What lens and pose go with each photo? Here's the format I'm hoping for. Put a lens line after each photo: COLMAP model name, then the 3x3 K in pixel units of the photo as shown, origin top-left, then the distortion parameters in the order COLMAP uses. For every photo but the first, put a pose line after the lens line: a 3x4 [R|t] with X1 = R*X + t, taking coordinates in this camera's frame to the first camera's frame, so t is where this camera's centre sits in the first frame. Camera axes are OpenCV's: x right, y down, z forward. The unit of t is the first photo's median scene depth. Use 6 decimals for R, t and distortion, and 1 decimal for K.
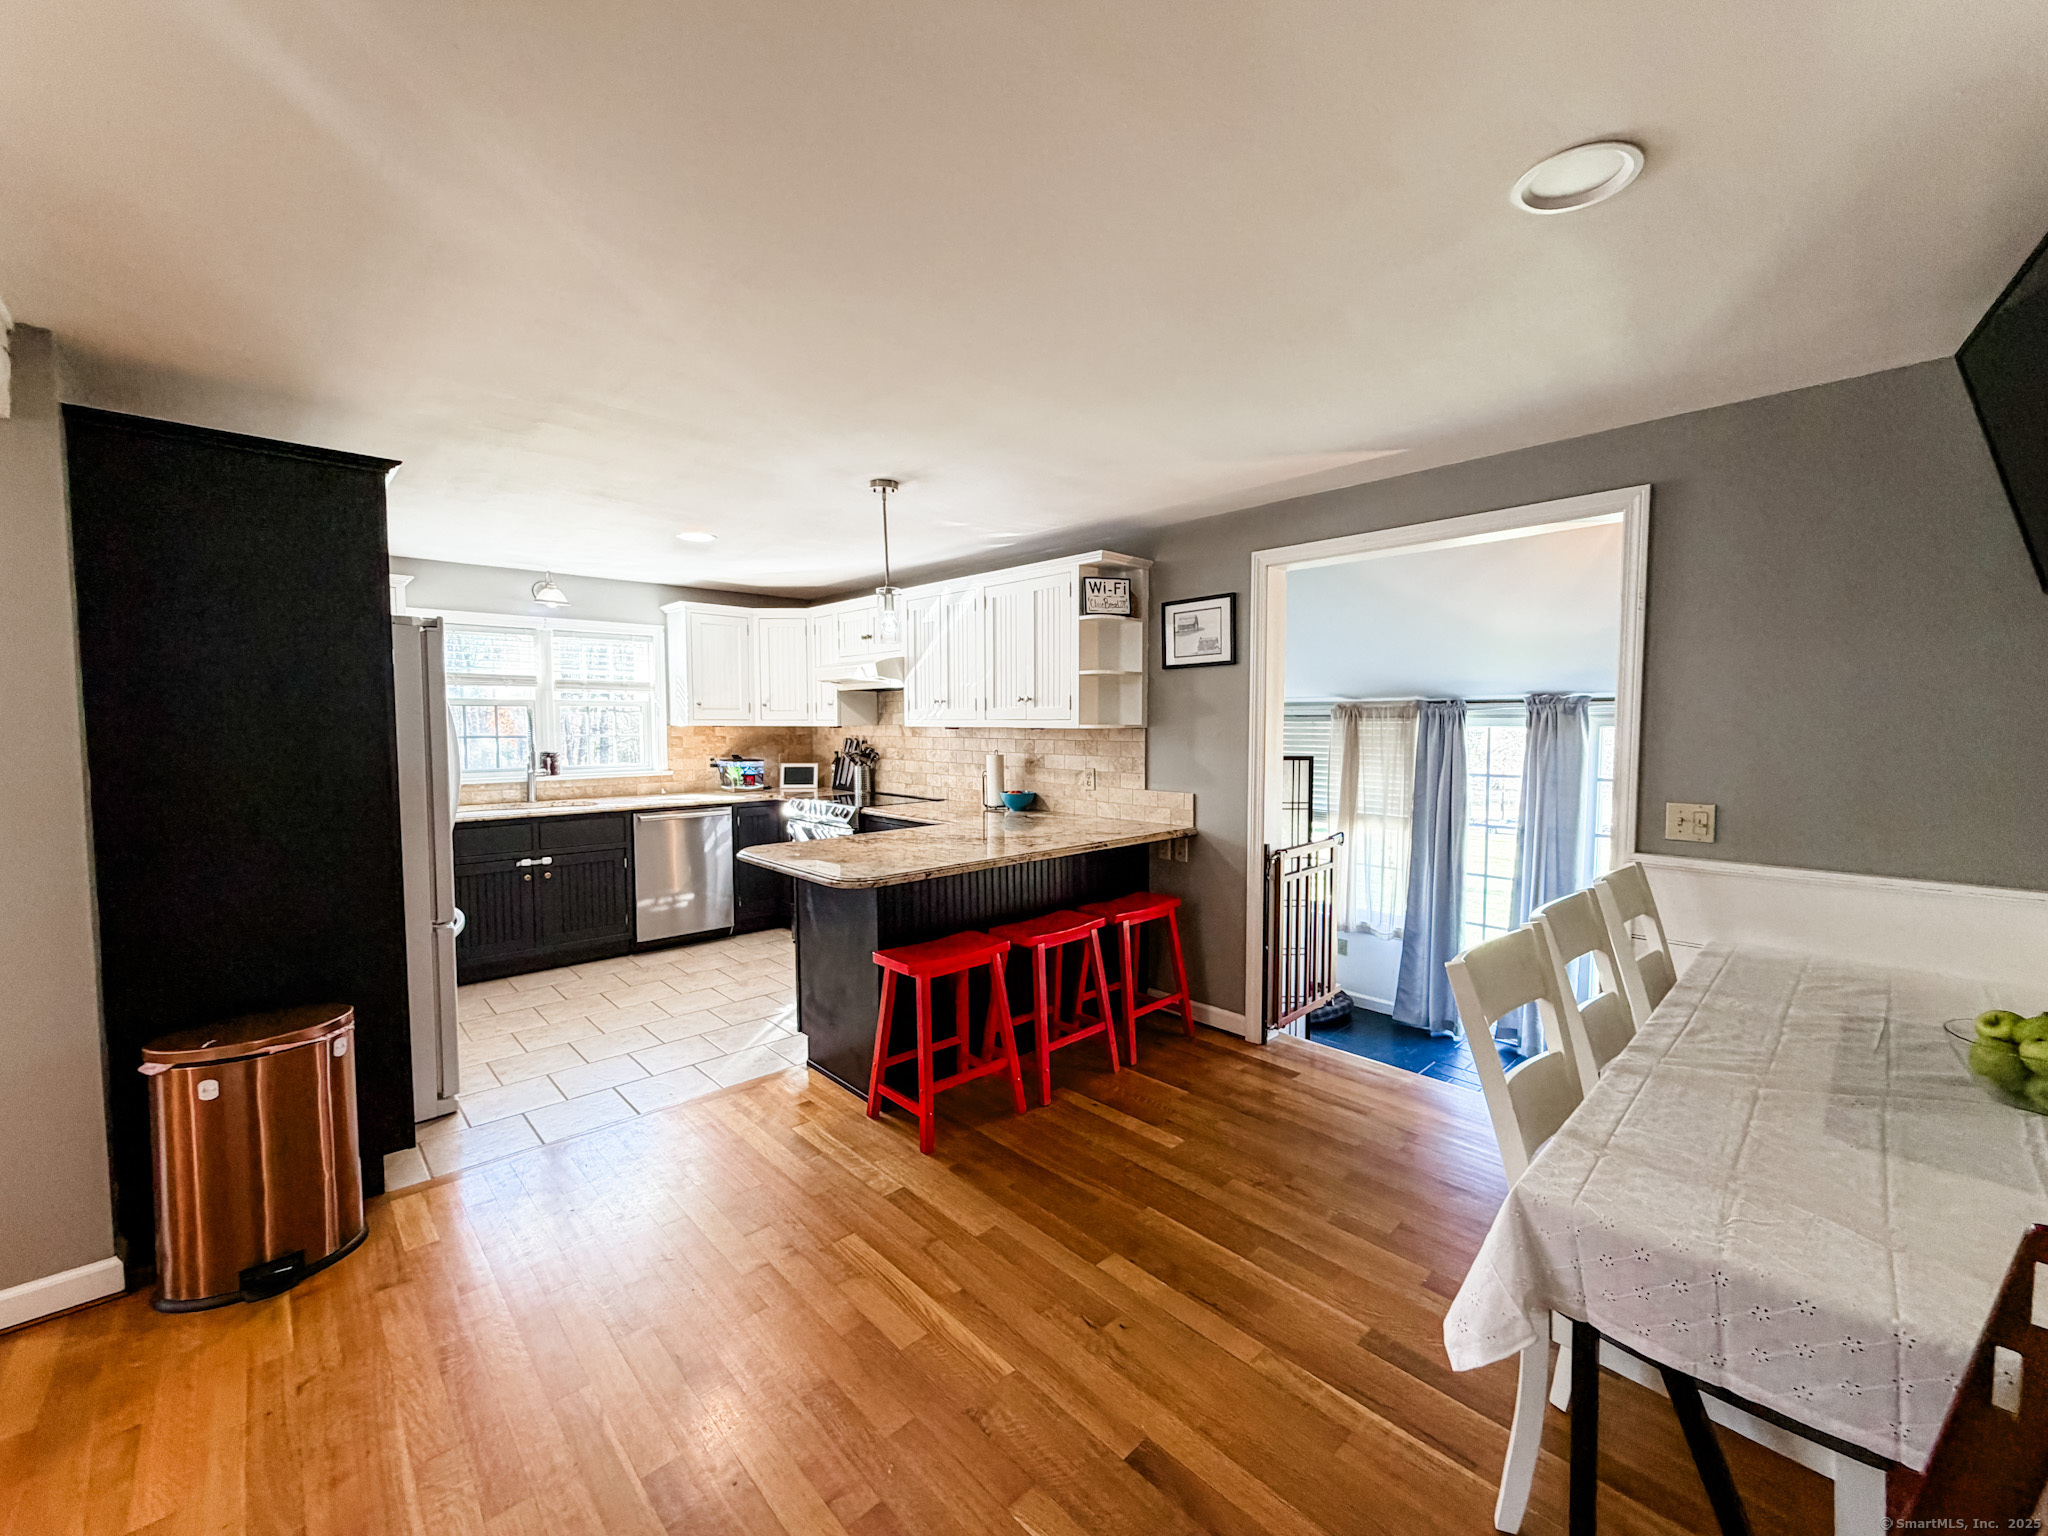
lens RADIAL K [[823.9, 0, 1030.8], [0, 823.9, 781.3], [0, 0, 1]] dist [-0.002337, 0.000663]
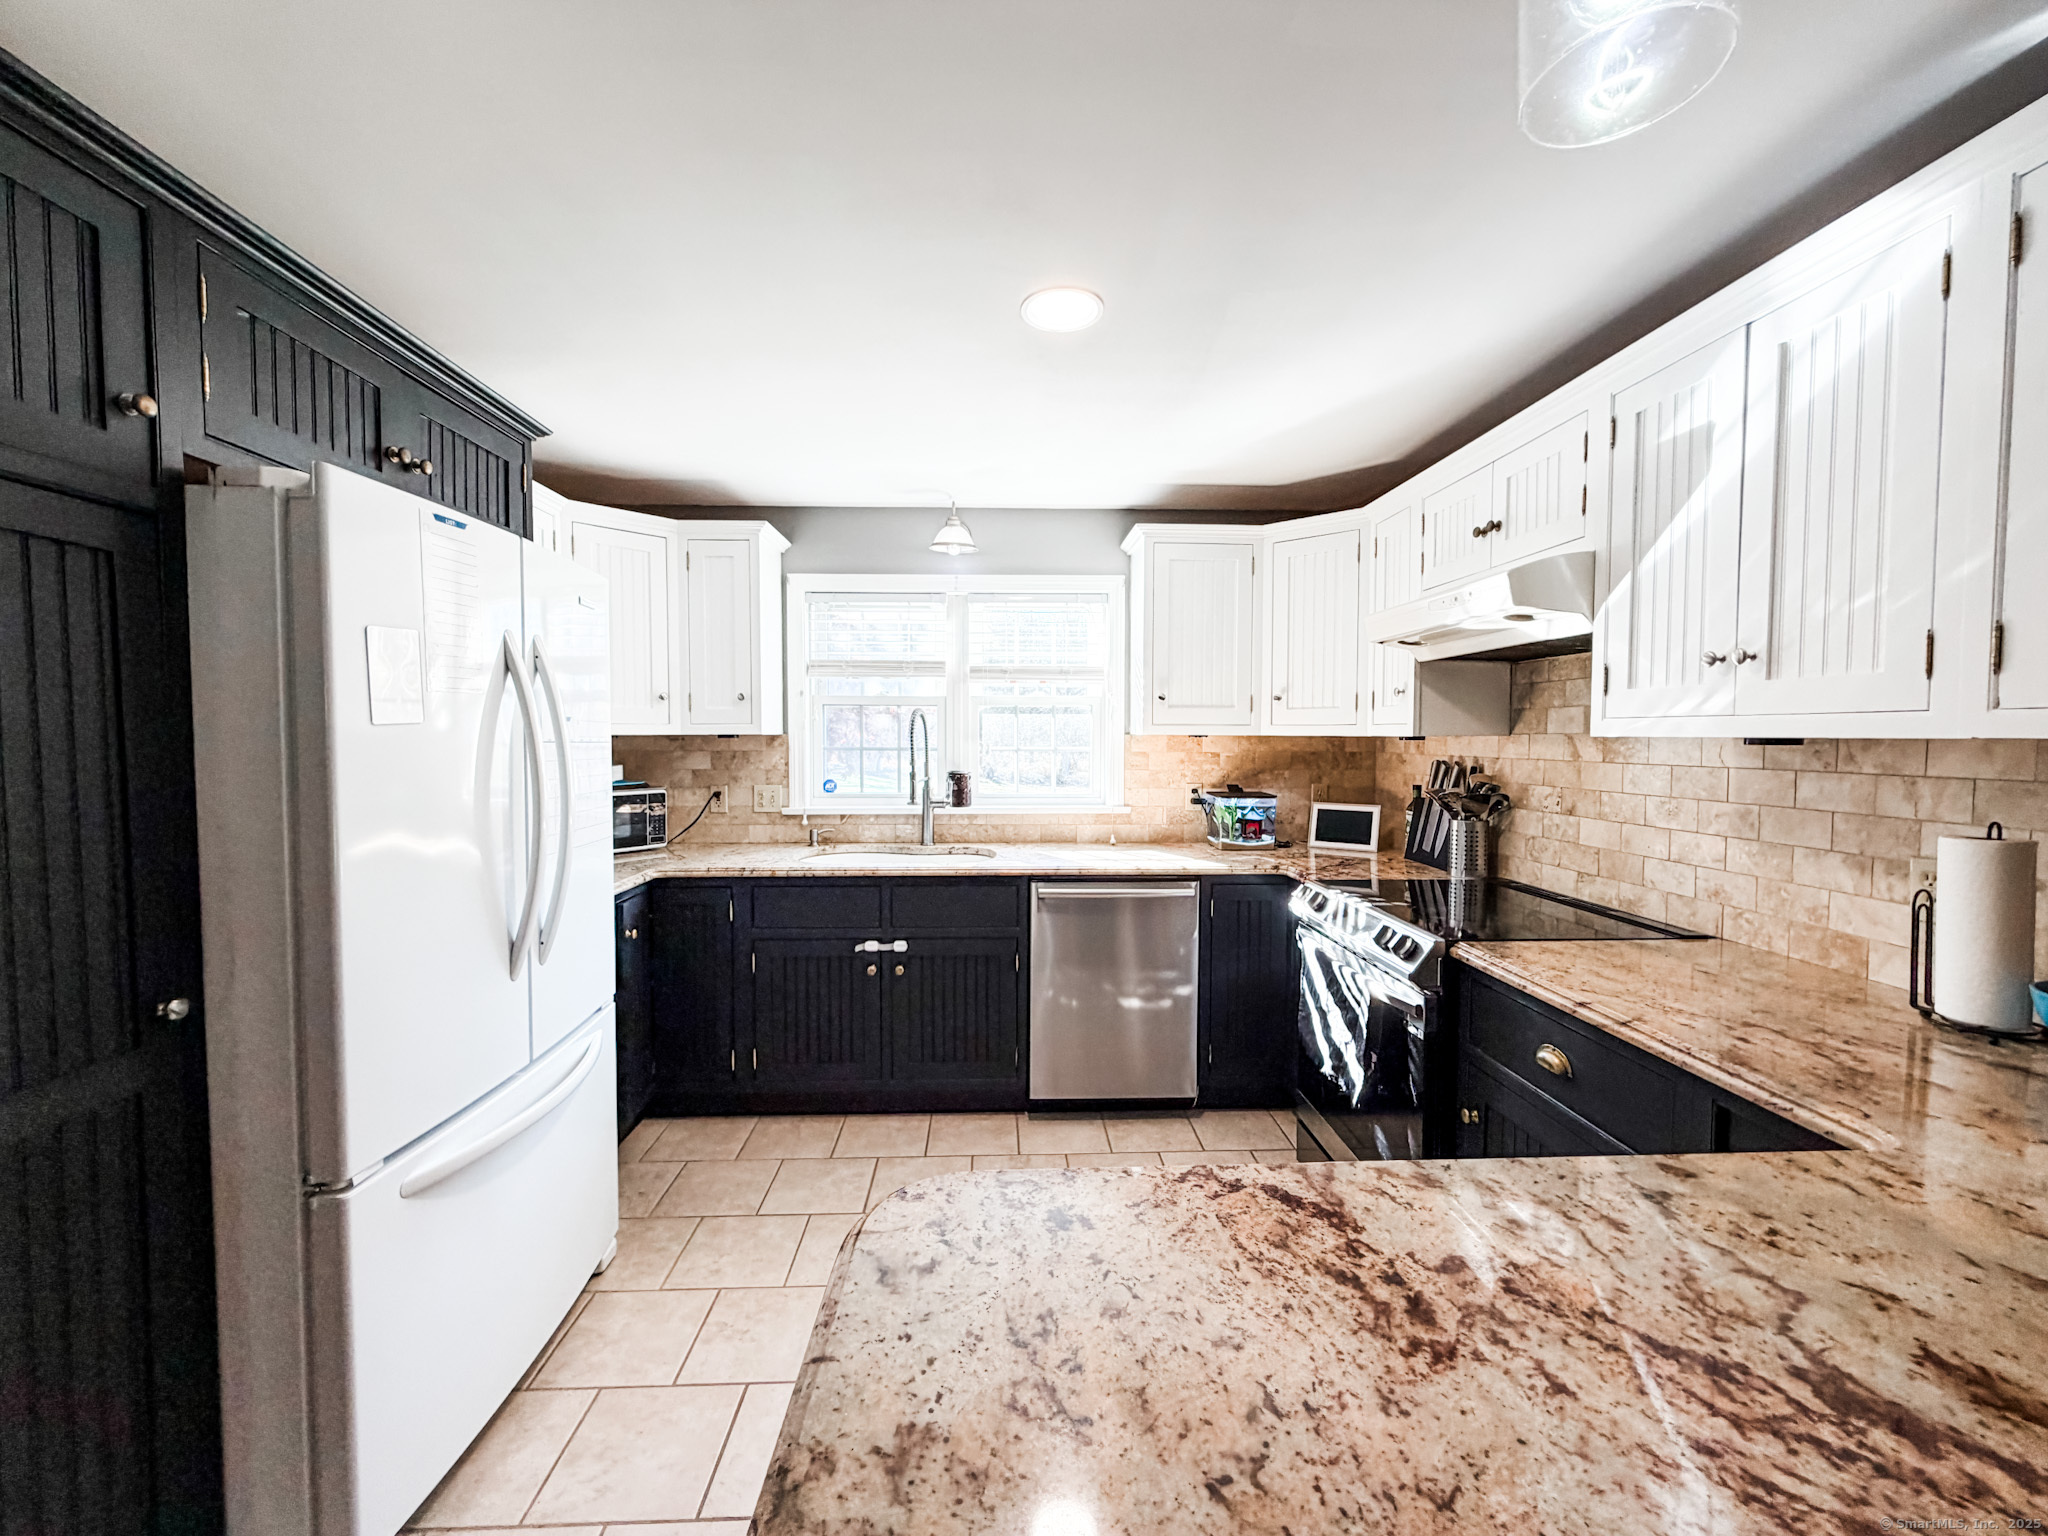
lens RADIAL K [[823.9, 0, 1026.2], [0, 823.9, 768.8], [0, 0, 1]] dist [-0.002337, 0.000663]
pose [[0.752613, 0.029390, -0.657807, -0.093142], [-0.049902, 0.998676, -0.012475, -0.032204], [0.656570, 0.042215, 0.753083, 0.515926]]
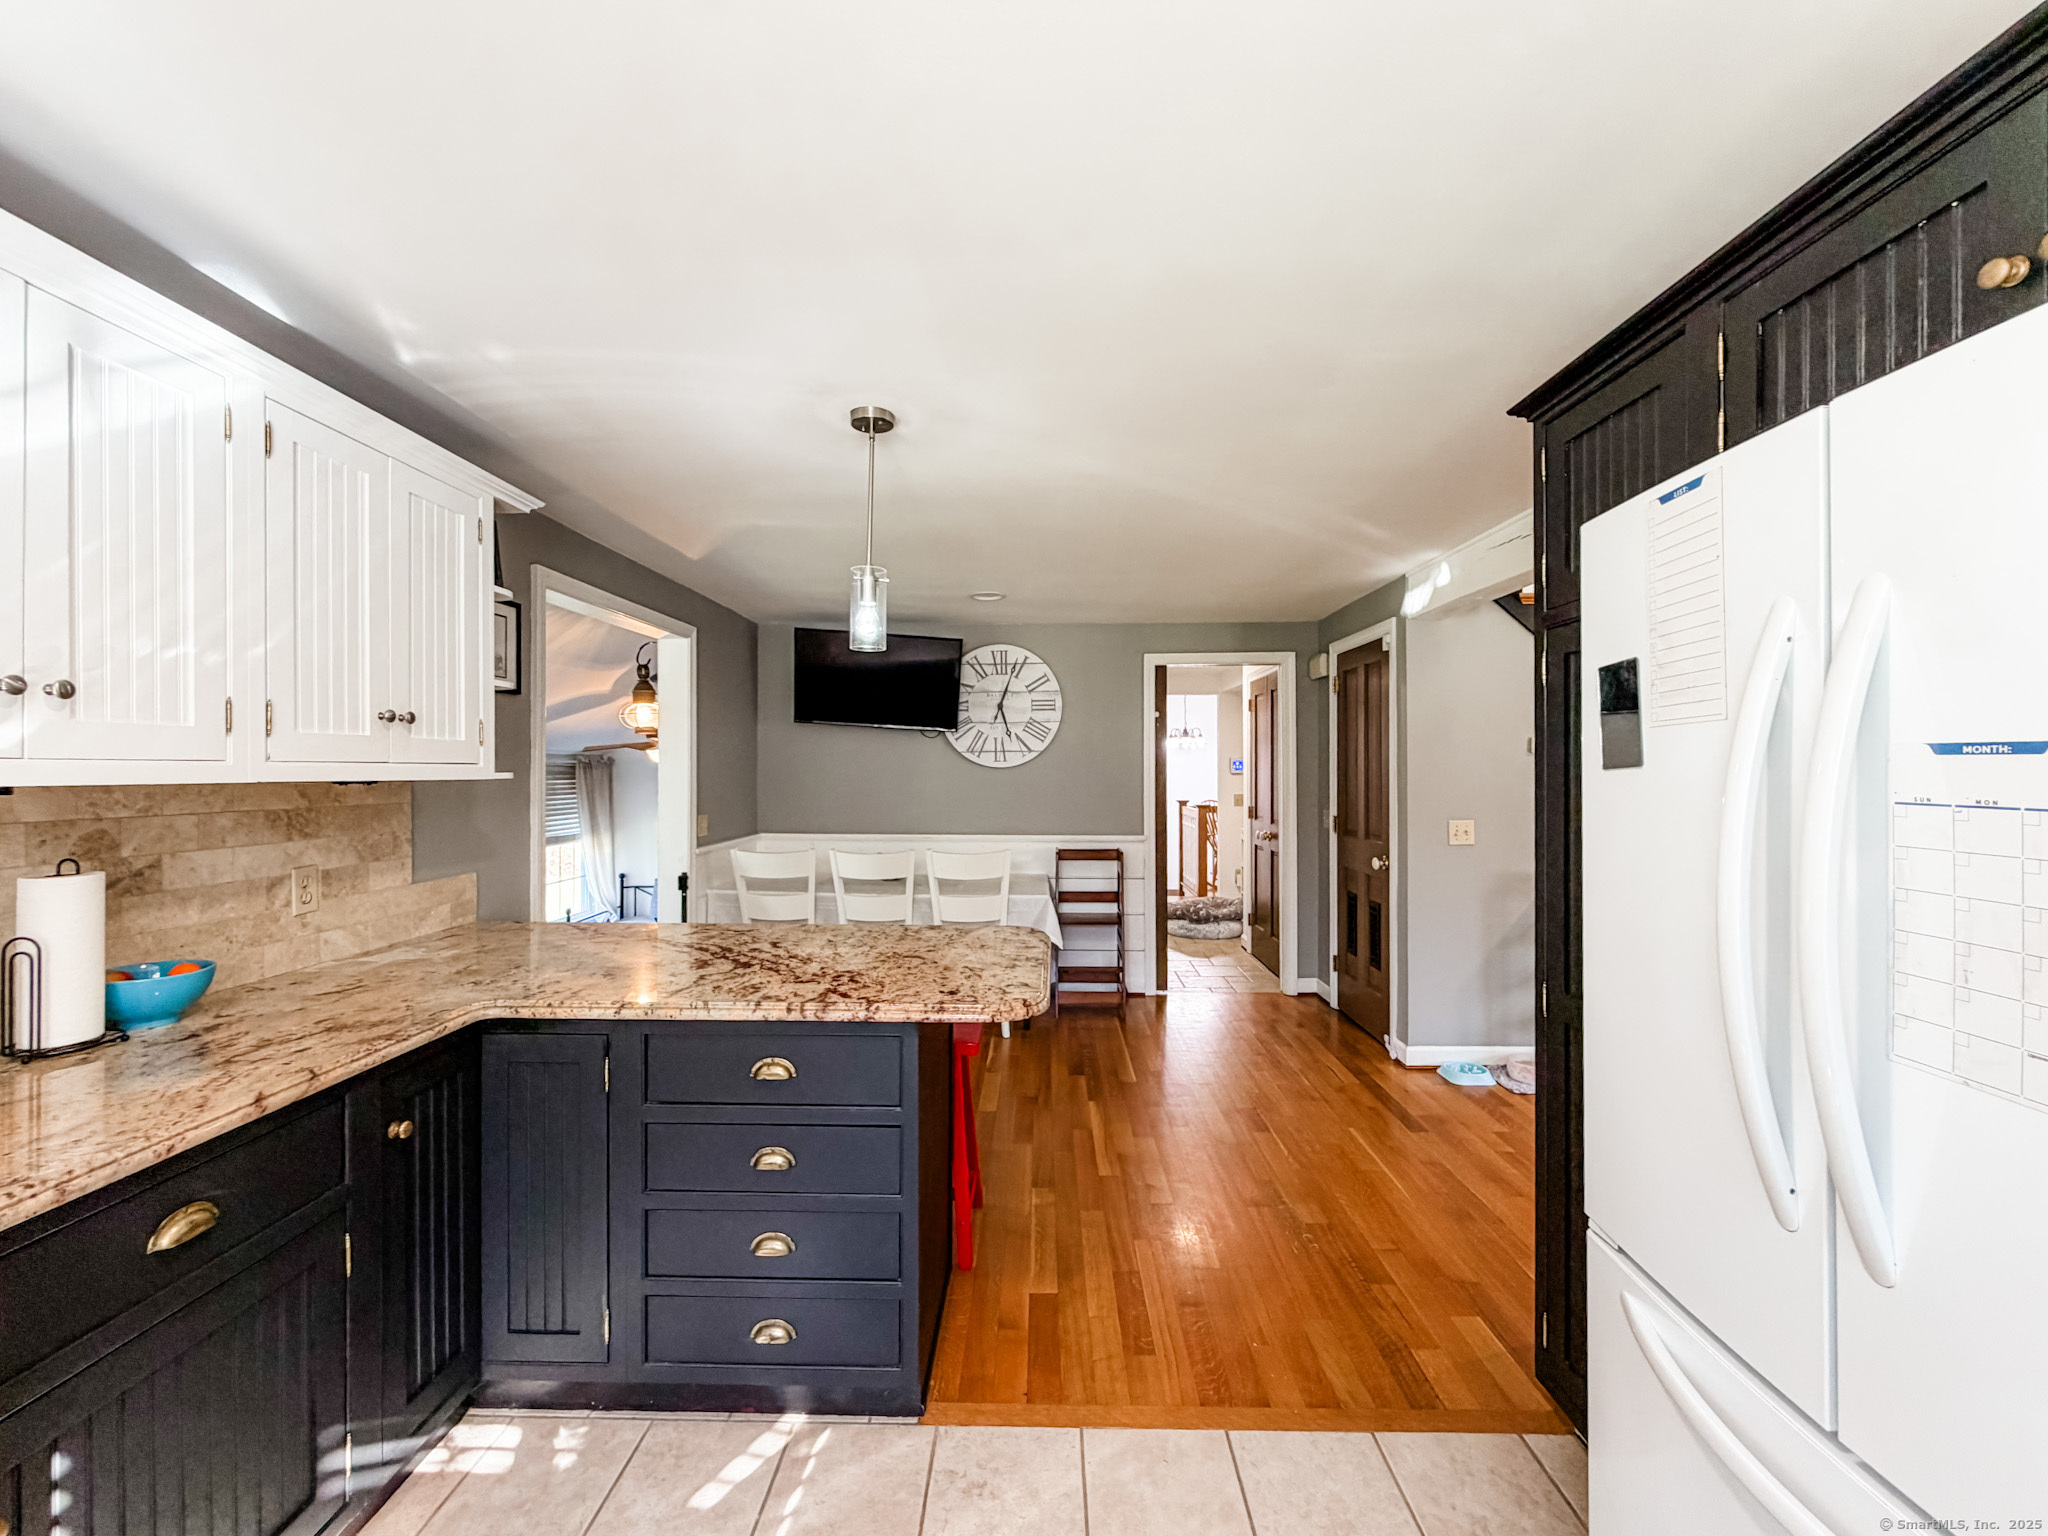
lens RADIAL K [[823.9, 0, 1017.6], [0, 823.9, 762.8], [0, 0, 1]] dist [-0.002337, 0.000663]
pose [[-0.707981, 0.007538, 0.706191, -0.448830], [0.054830, 0.997512, 0.044321, -0.060070], [-0.704100, 0.070099, -0.706632, 0.854168]]
